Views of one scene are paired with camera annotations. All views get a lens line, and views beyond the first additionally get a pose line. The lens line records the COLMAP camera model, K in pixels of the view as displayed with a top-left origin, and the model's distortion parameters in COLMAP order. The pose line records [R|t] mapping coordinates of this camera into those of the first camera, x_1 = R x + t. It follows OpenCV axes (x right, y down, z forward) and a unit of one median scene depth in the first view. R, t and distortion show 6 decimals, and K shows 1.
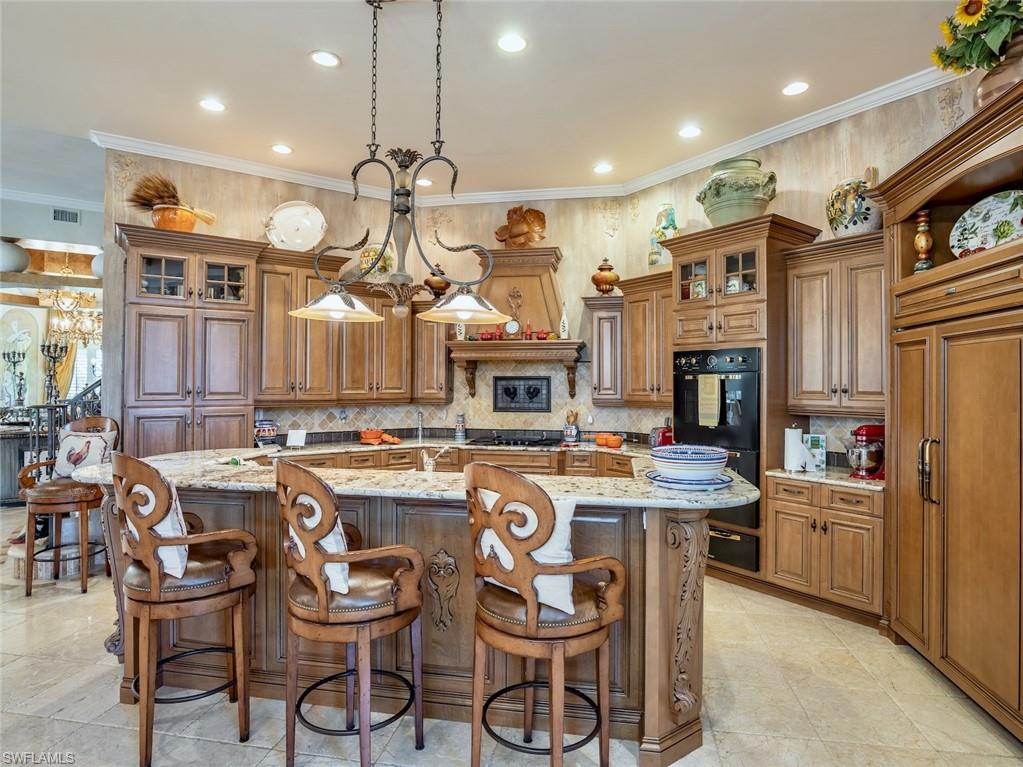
lens RADIAL K [[564.3, 0, 516.4], [0, 564.3, 378.2], [0, 0, 1]] dist [-0.026213, -0.000015]
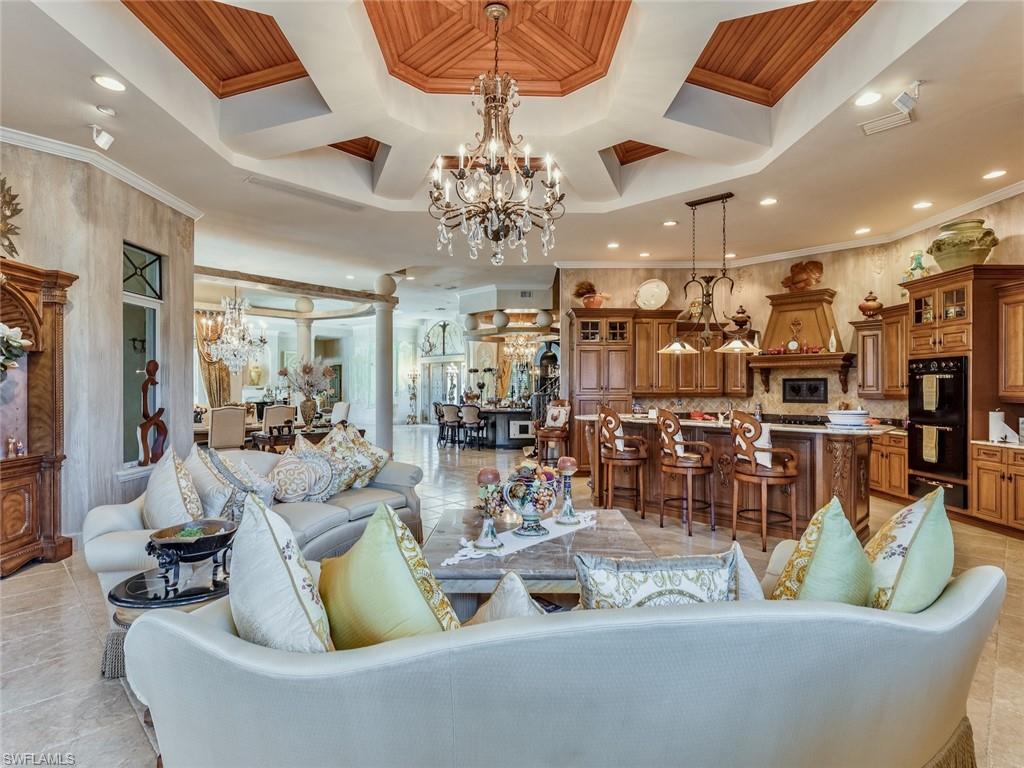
lens RADIAL K [[516.3, 0, 514.4], [0, 516.3, 386.3], [0, 0, 1]] dist [0.003556, 0.001004]
pose [[0.823315, -0.004178, -0.567569, 0.176514], [0.007402, 0.999967, 0.003375, 0.008609], [0.567536, -0.006980, 0.823319, -0.601176]]
